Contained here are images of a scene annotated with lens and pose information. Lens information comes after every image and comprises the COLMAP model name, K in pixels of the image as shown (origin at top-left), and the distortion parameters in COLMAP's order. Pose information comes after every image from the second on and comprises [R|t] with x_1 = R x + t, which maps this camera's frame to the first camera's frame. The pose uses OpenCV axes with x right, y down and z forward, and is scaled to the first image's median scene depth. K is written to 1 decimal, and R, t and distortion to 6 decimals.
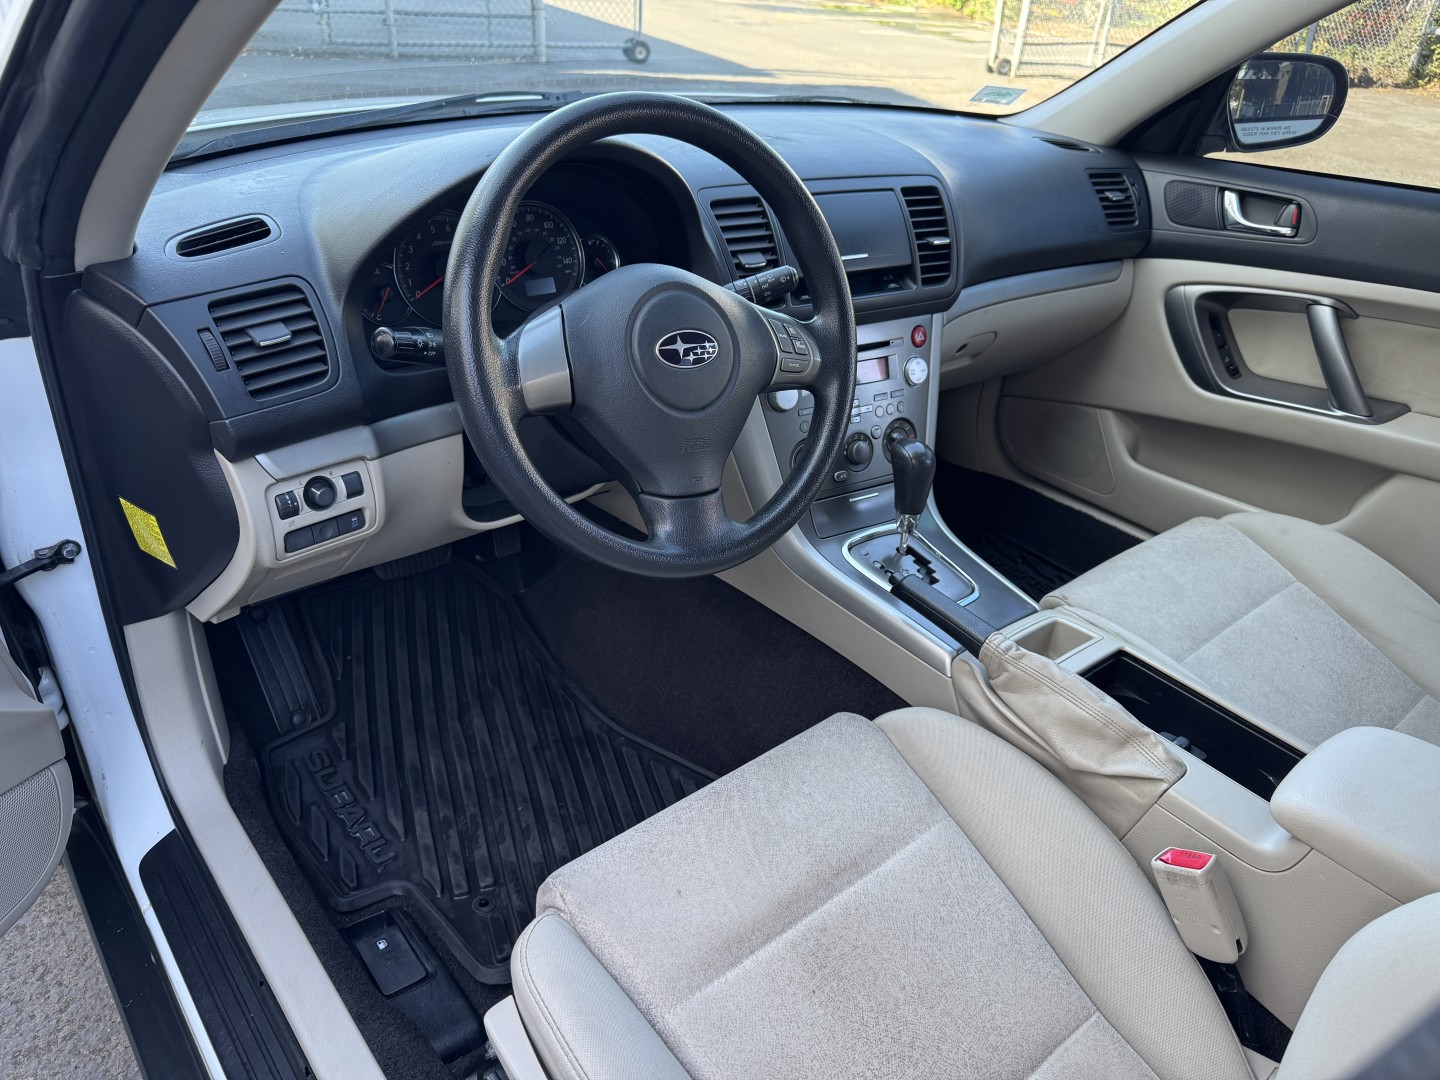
lens RADIAL K [[1033.7, 0, 717.1], [0, 1033.7, 535.0], [0, 0, 1]] dist [0.065533, -0.105366]
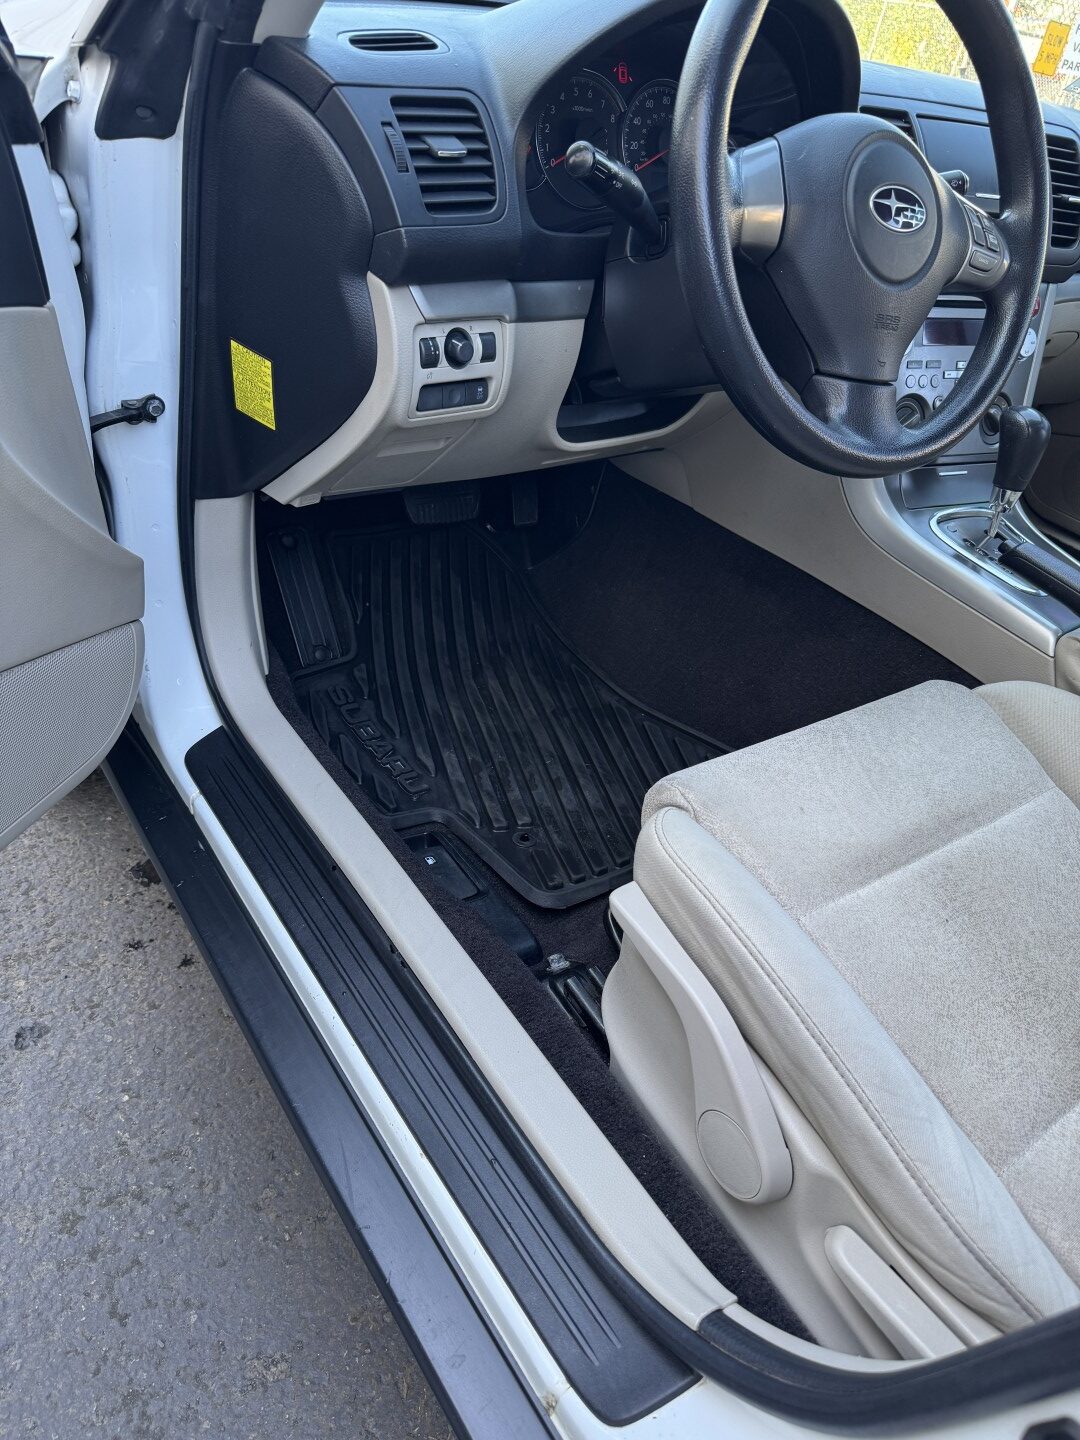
lens RADIAL K [[1033.7, 0, 540.7], [0, 1033.7, 711.4], [0, 0, 1]] dist [0.065533, -0.105366]
pose [[0.993517, 0.110173, -0.028031, -0.206330], [-0.107810, 0.991327, 0.075148, 0.169687], [0.036067, -0.071639, 0.996778, 0.046753]]
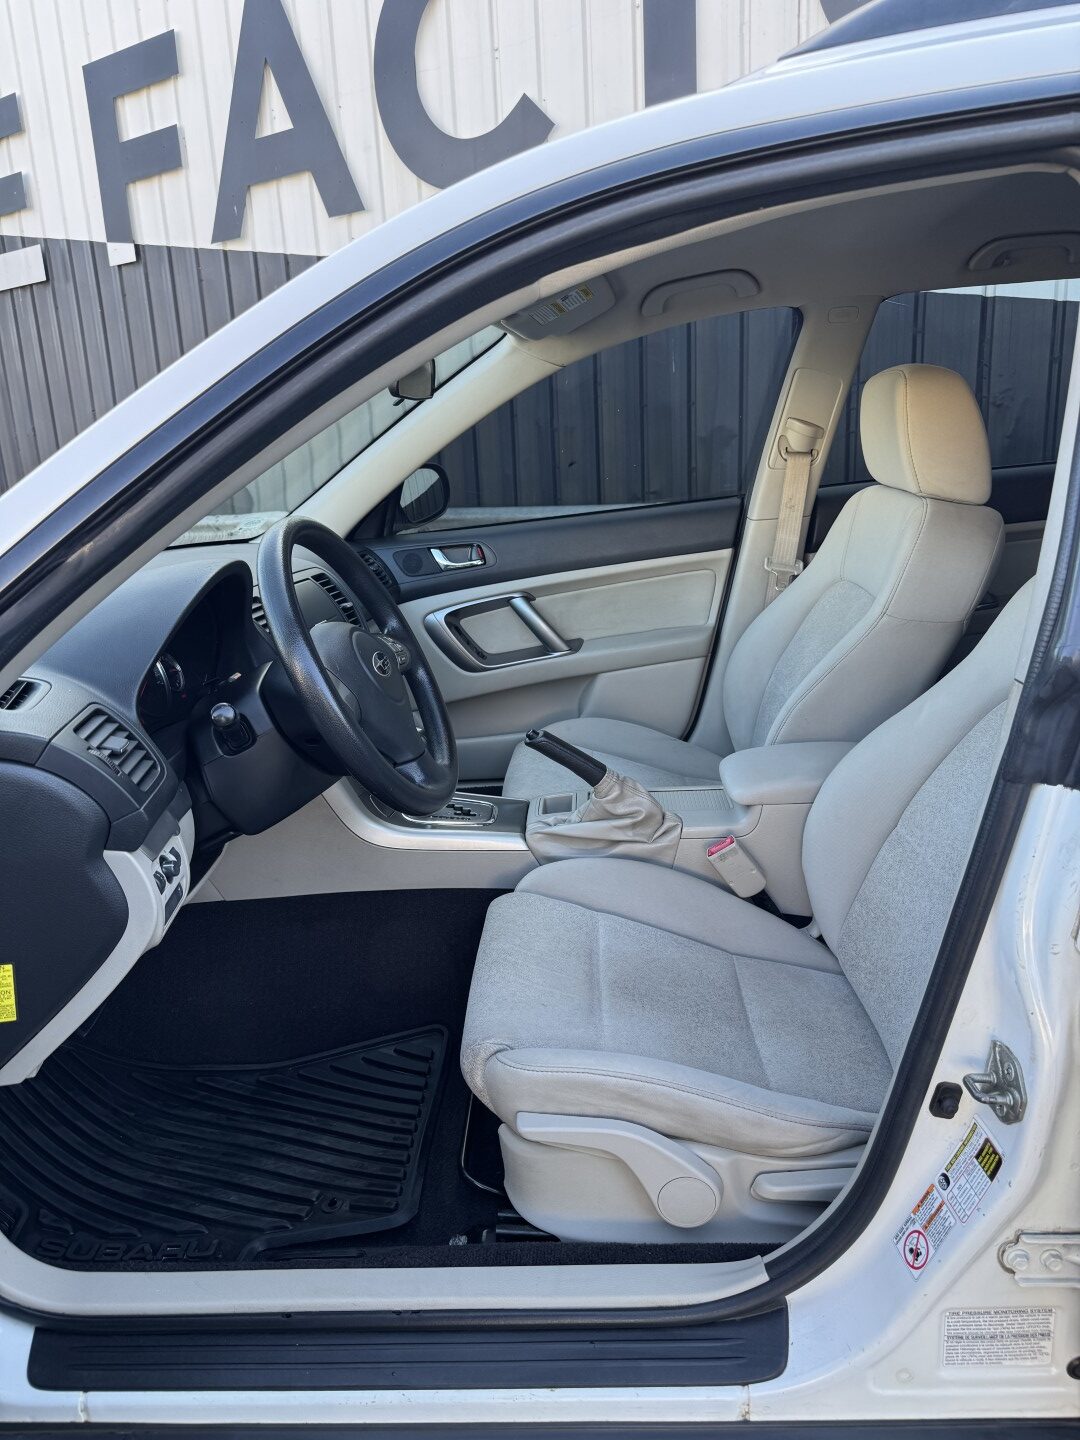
lens RADIAL K [[983.2, 0, 539.2], [0, 983.2, 705.8], [0, 0, 1]] dist [0.049227, -0.051681]
pose [[0.669262, -0.304444, 0.677793, -0.670644], [0.462923, 0.884375, -0.059862, 0.049093], [-0.581198, 0.353829, 0.732812, -0.108870]]
